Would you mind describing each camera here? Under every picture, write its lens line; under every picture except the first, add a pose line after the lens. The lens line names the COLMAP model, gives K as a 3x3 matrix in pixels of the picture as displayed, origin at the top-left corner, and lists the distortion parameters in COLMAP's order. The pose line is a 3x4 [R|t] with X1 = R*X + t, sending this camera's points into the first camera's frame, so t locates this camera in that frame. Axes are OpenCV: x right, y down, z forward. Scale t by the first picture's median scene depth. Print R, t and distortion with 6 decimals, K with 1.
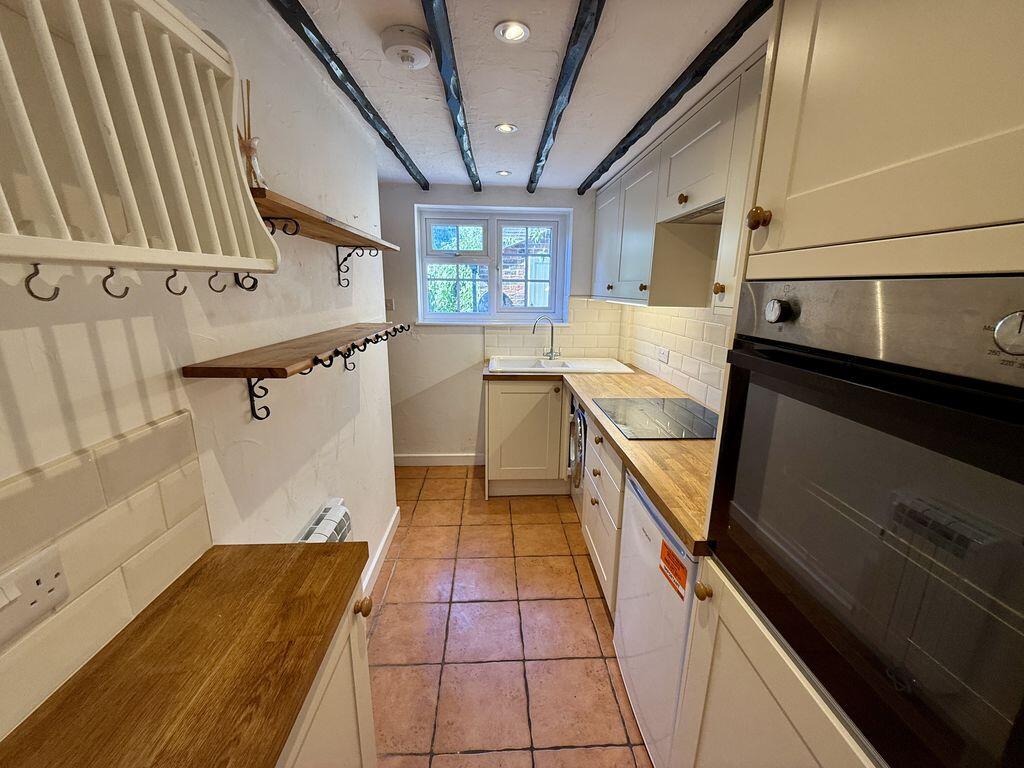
lens RADIAL K [[405.5, 0, 516.1], [0, 405.5, 383.6], [0, 0, 1]] dist [-0.002365, 0.000237]
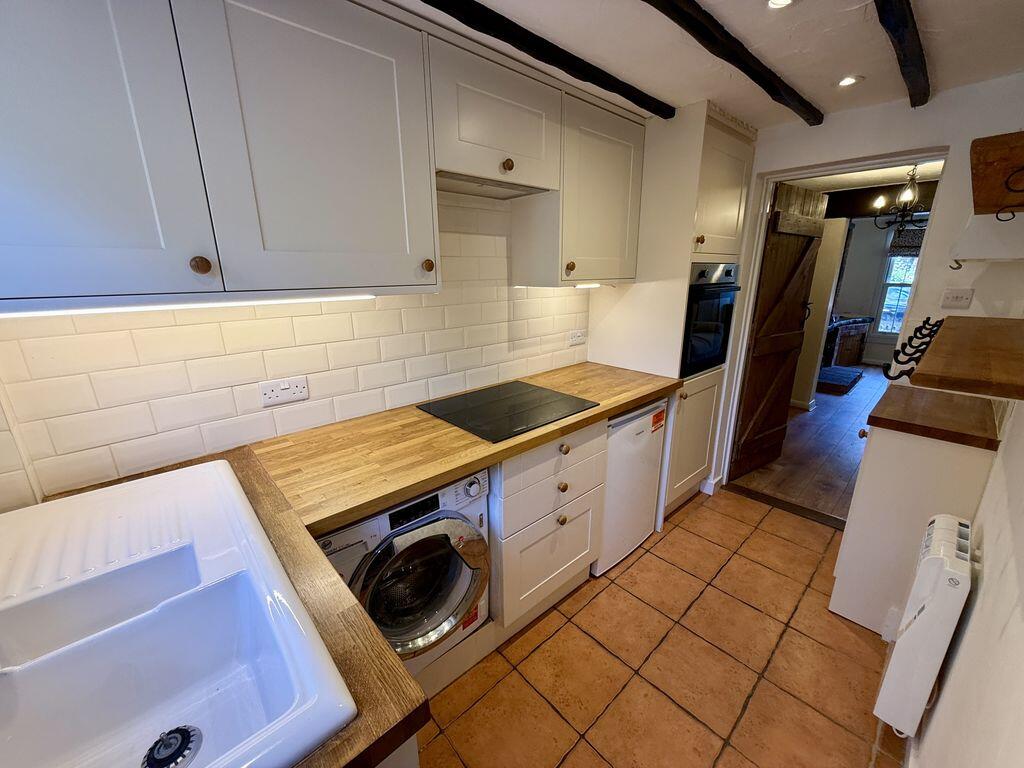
lens RADIAL K [[405.5, 0, 513.7], [0, 405.5, 385.6], [0, 0, 1]] dist [-0.002365, 0.000237]
pose [[-0.639200, -0.210723, 0.739608, -2.063969], [0.183158, 0.892341, 0.412531, -2.160280], [-0.746912, 0.399154, -0.531788, 9.330465]]
